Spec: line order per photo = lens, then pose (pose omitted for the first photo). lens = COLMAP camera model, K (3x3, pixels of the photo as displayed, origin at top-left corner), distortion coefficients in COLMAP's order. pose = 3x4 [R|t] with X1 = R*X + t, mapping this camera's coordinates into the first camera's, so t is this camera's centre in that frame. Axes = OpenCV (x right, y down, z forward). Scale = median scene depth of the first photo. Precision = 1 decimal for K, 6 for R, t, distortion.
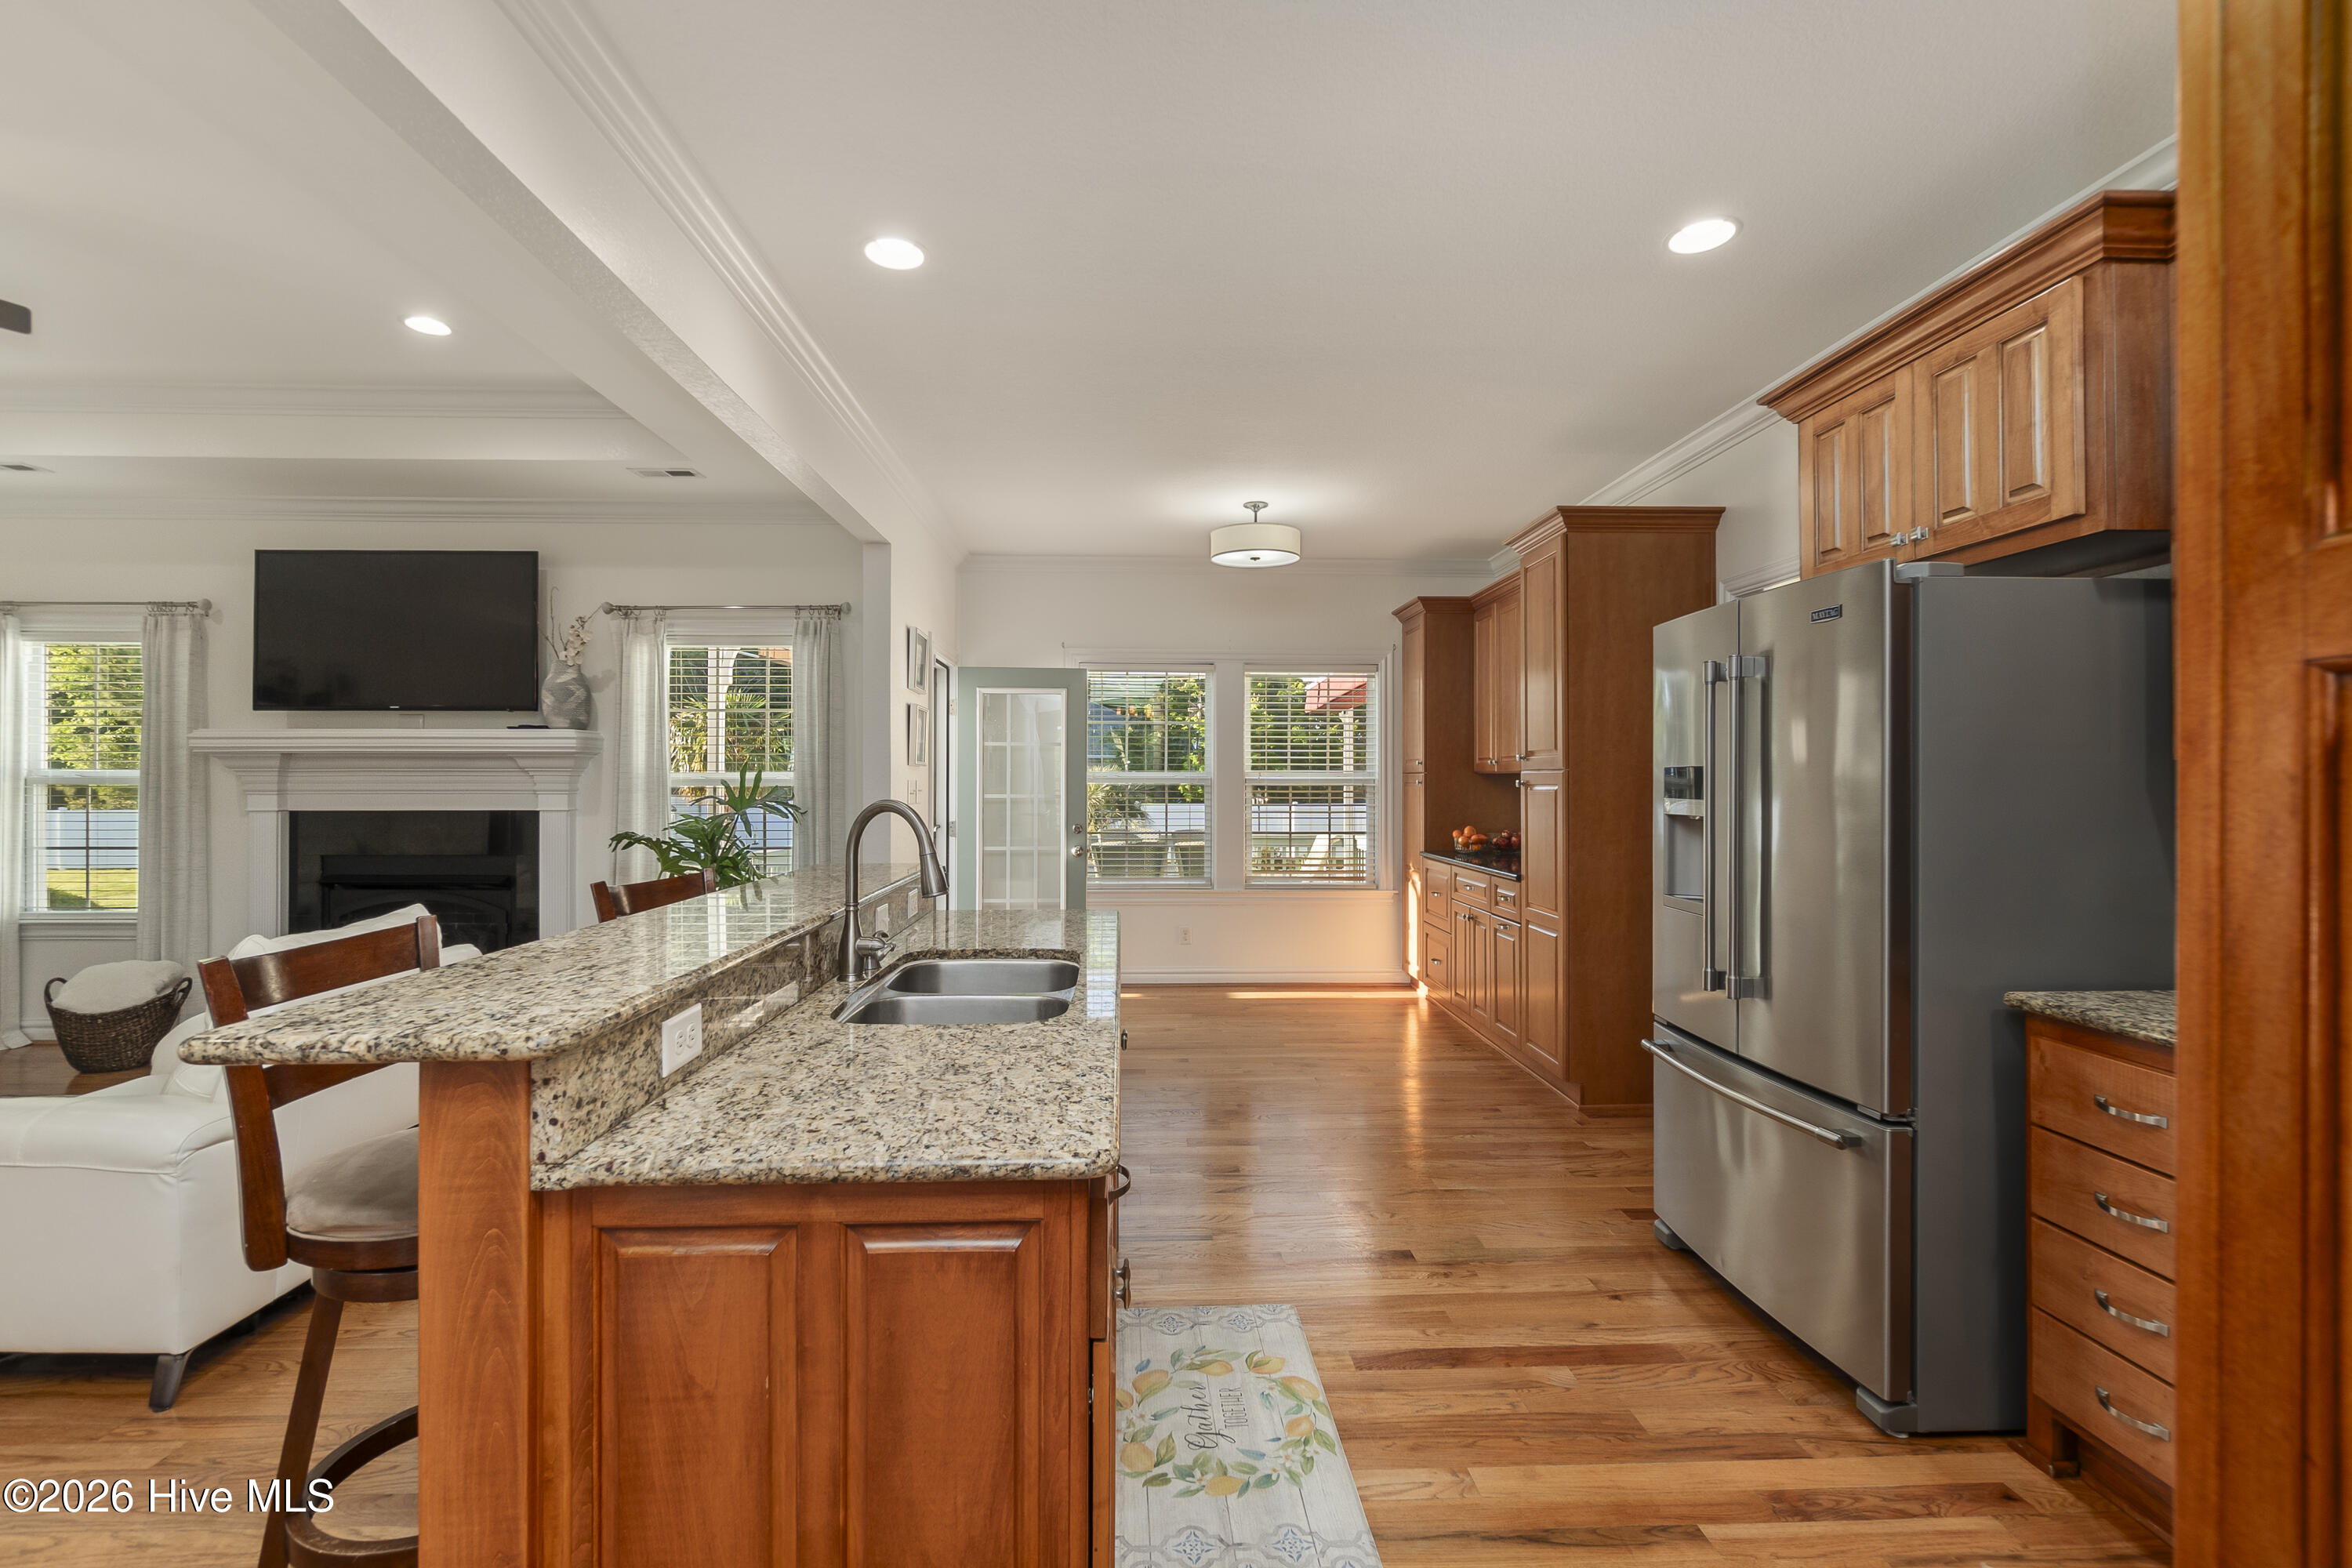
lens RADIAL K [[1008.3, 0, 1165.2], [0, 1008.3, 779.8], [0, 0, 1]] dist [-0.008174, 0.000787]
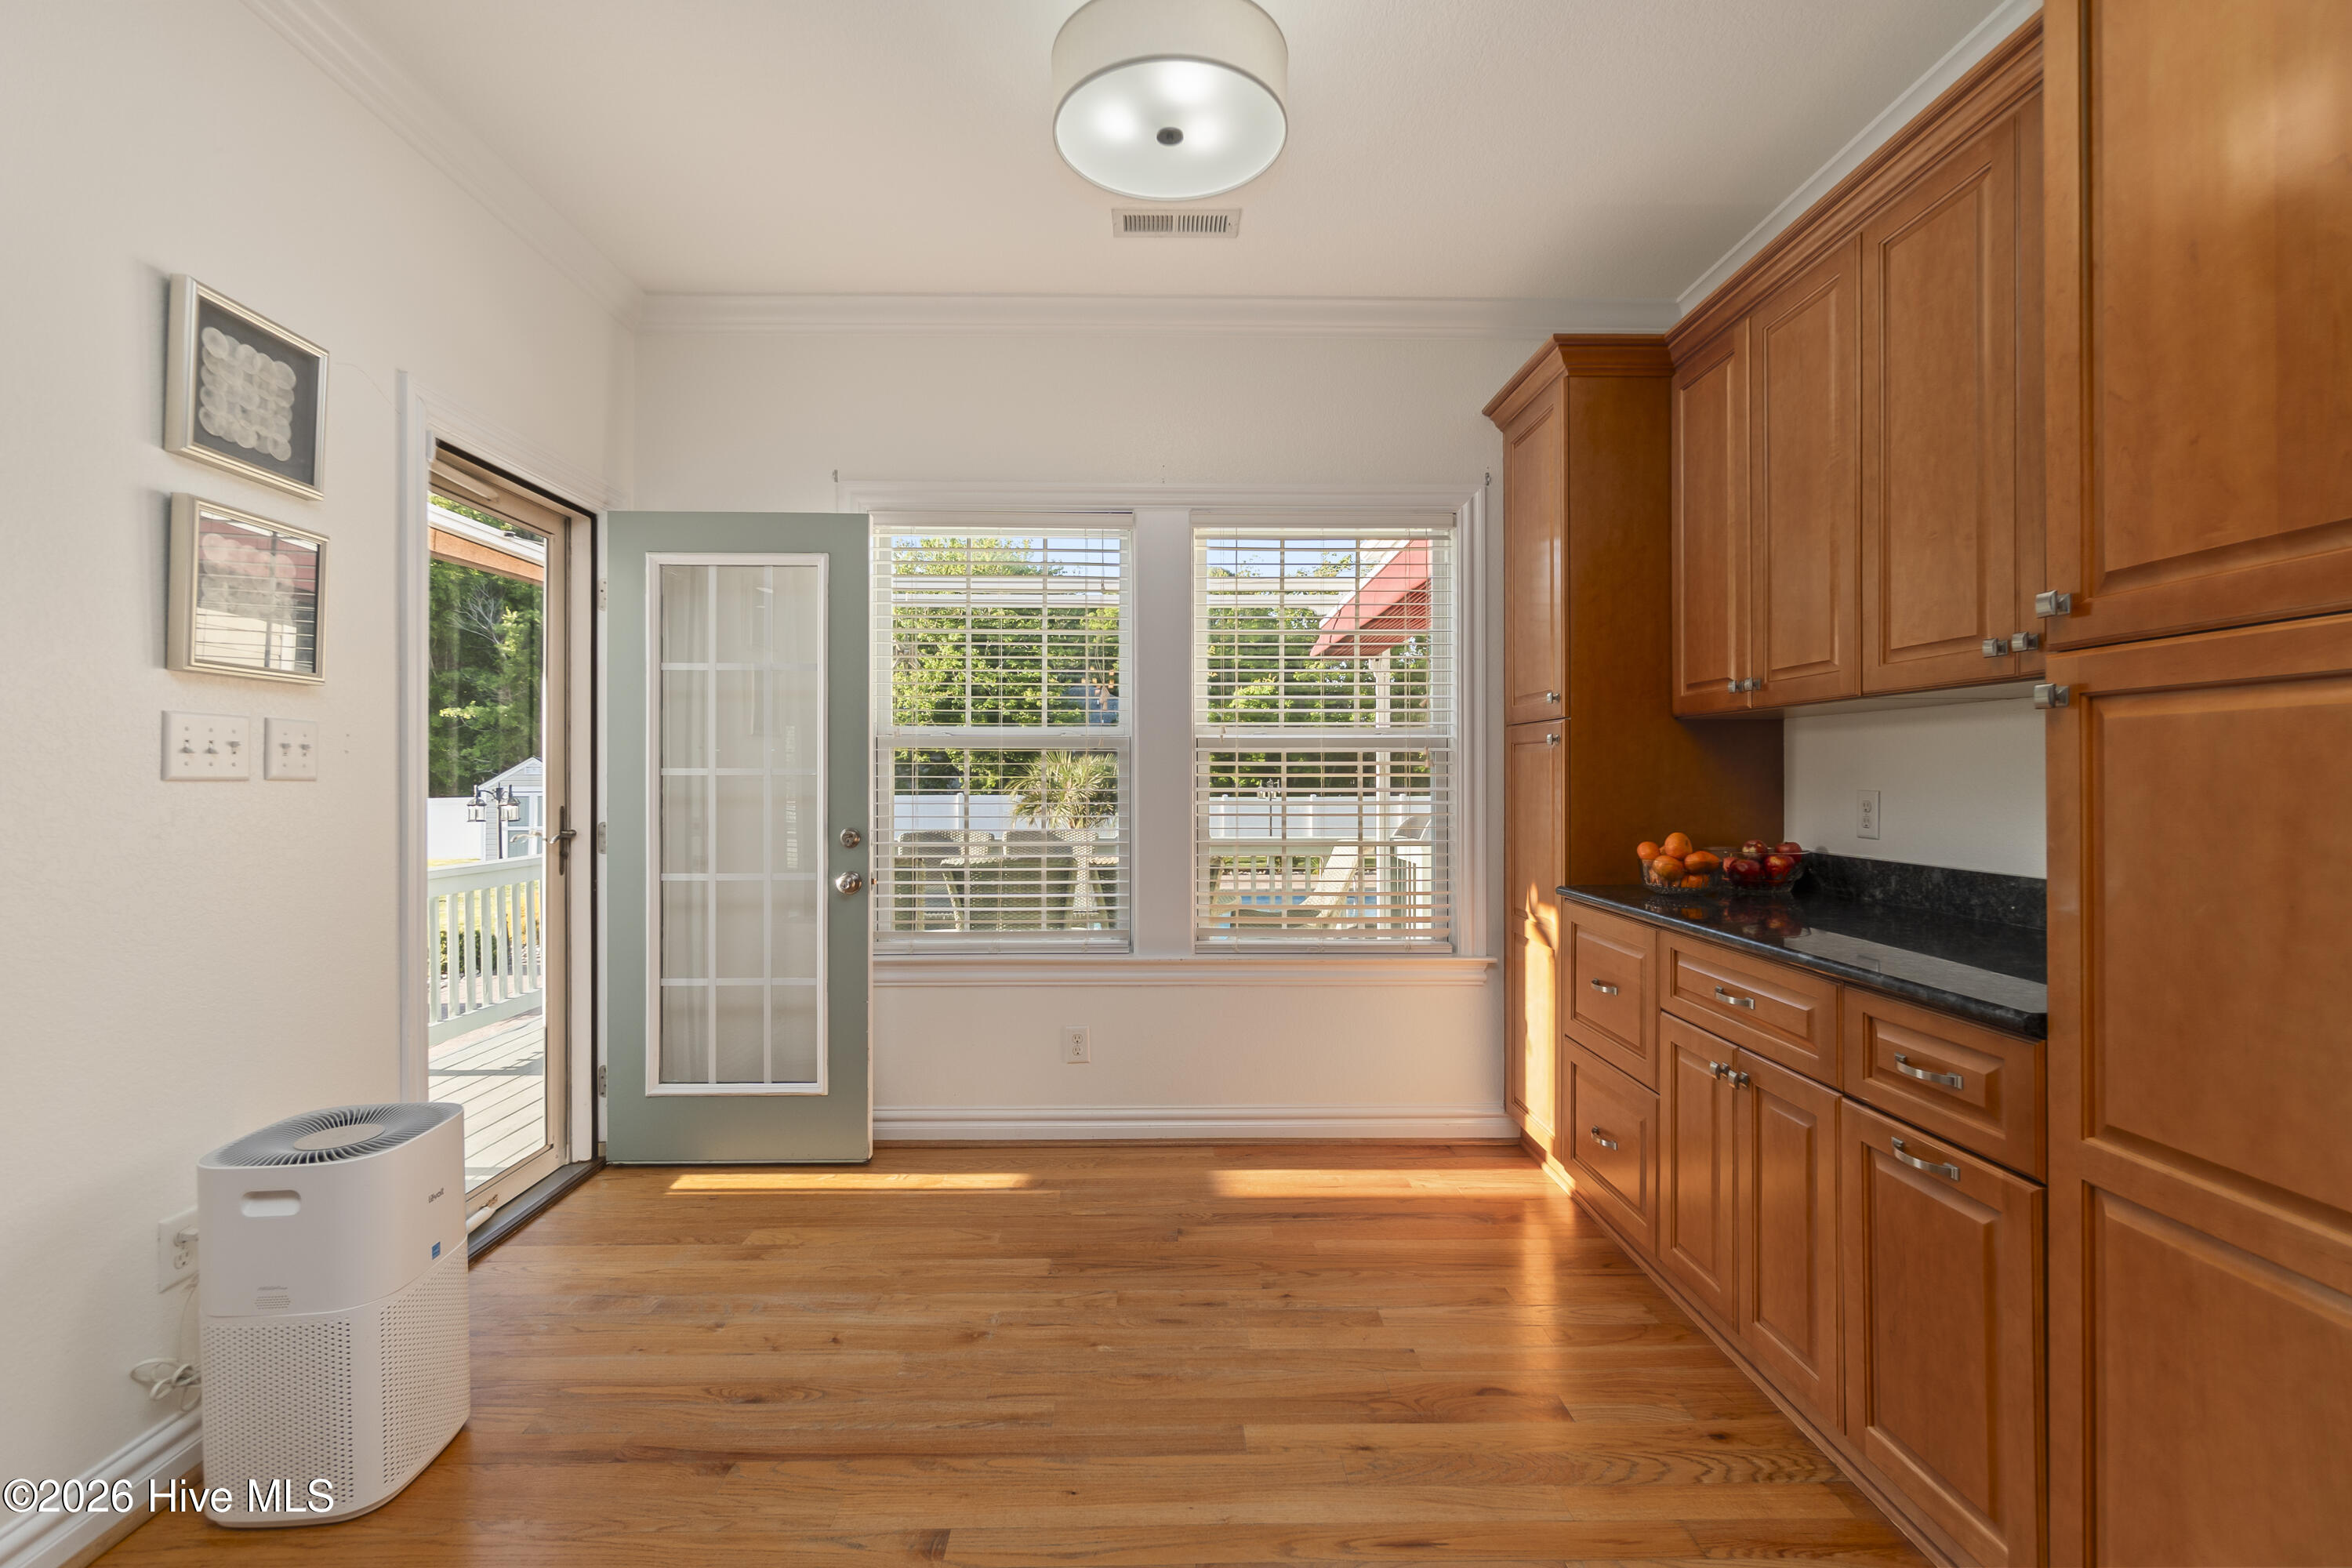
lens RADIAL K [[1008.3, 0, 1155.4], [0, 1008.3, 774.5], [0, 0, 1]] dist [-0.008174, 0.000787]
pose [[0.999482, -0.002547, -0.032076, 0.099285], [0.002711, 0.999984, 0.005062, 0.019703], [0.032063, -0.005146, 0.999473, 0.642044]]
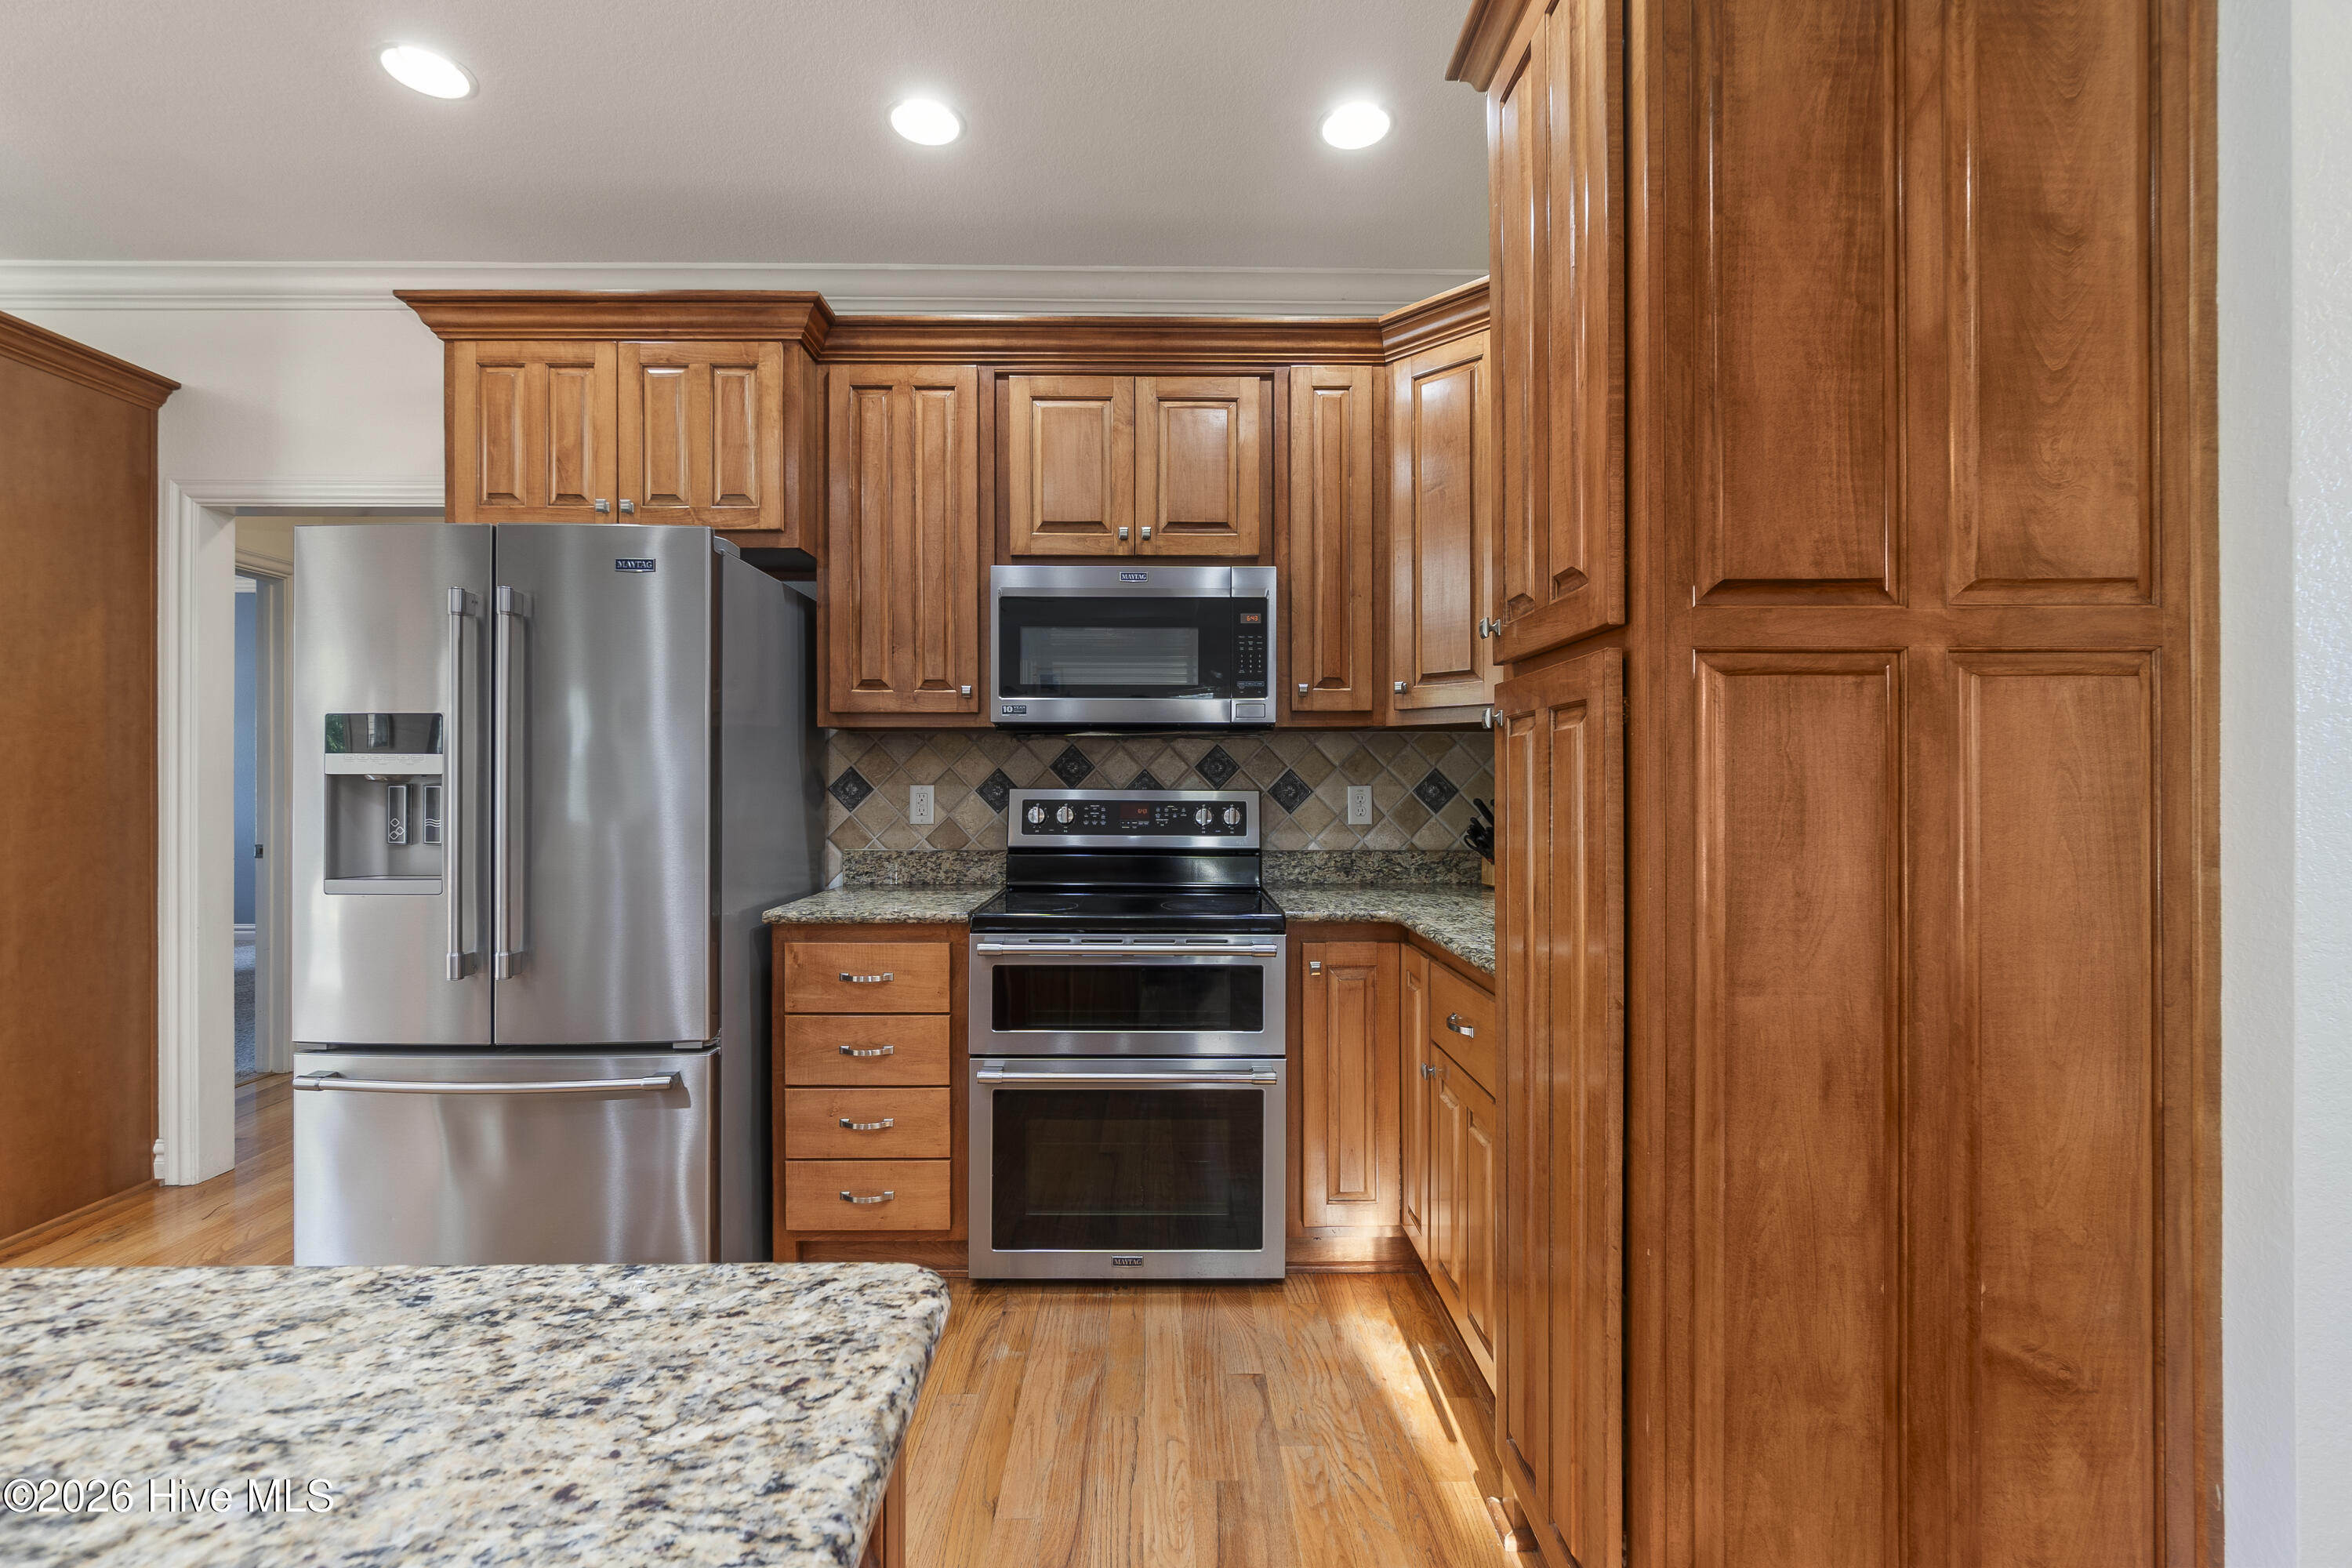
lens RADIAL K [[1008.3, 0, 1165.3], [0, 1008.3, 776.1], [0, 0, 1]] dist [-0.008174, 0.000787]
pose [[0.024237, 0.004874, 0.999694, -0.143259], [-0.001382, 0.999987, -0.004842, 0.021576], [-0.999705, -0.001264, 0.024244, 0.195164]]
